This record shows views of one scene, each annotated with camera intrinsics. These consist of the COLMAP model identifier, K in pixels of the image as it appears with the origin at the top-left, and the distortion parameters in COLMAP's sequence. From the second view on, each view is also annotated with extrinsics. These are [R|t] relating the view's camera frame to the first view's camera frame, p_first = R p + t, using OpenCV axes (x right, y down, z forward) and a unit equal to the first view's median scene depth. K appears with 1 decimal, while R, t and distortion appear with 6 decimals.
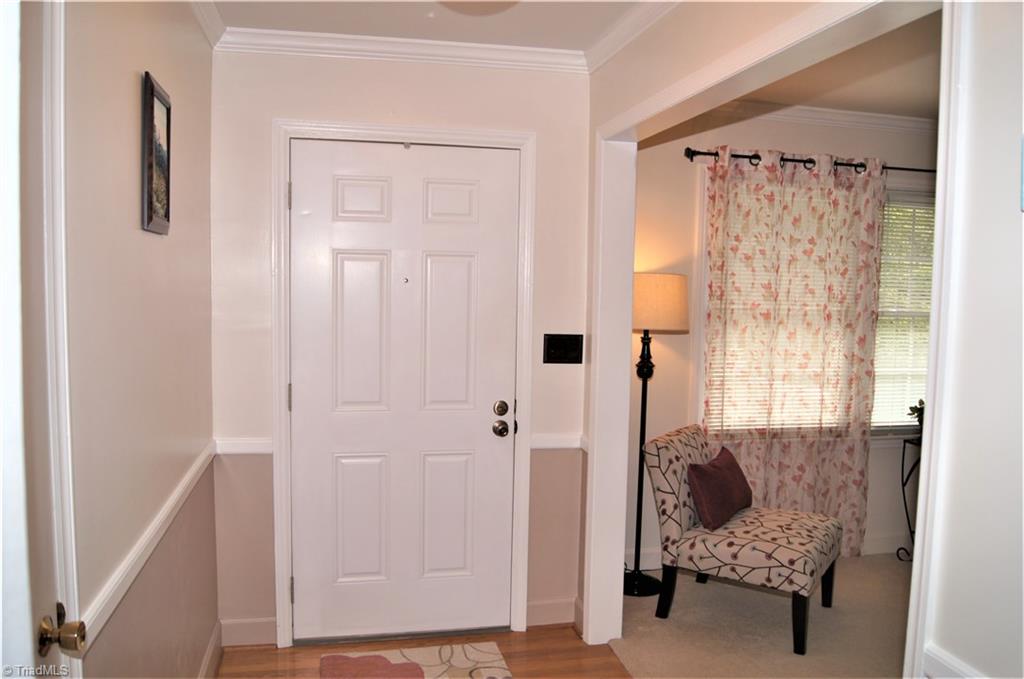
lens RADIAL K [[794.4, 0, 519.5], [0, 794.4, 343.9], [0, 0, 1]] dist [-0.079480, 0.011263]
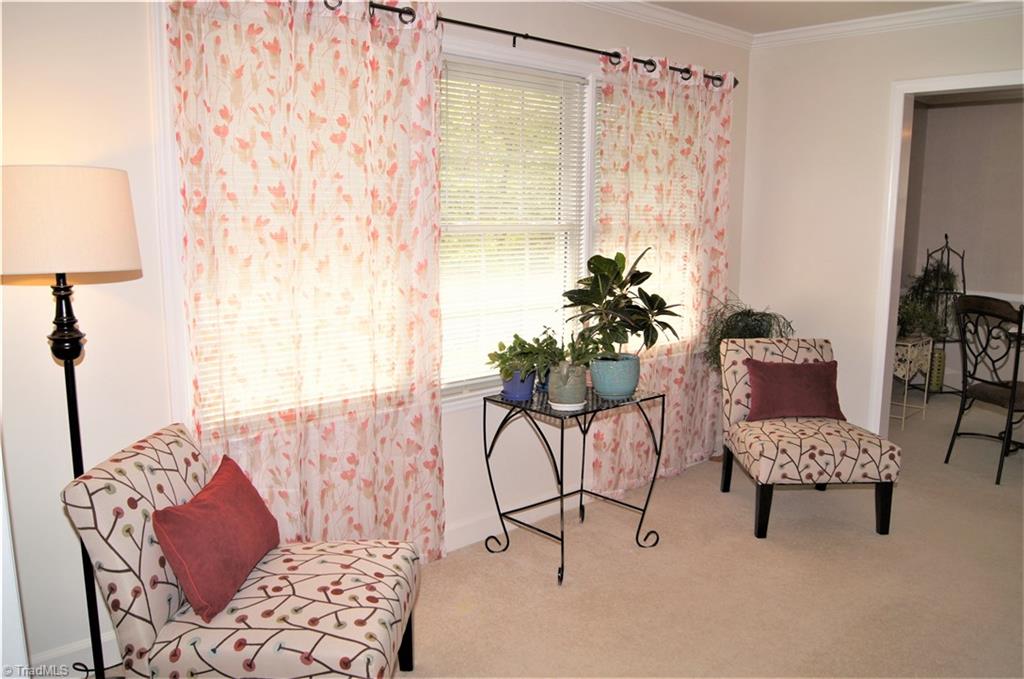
lens RADIAL K [[794.4, 0, 515.0], [0, 794.4, 357.1], [0, 0, 1]] dist [-0.079480, 0.011263]
pose [[0.854812, -0.107513, 0.507679, 0.140014], [0.050263, 0.990857, 0.125205, -0.009941], [-0.516498, -0.081509, 0.852400, 0.346925]]
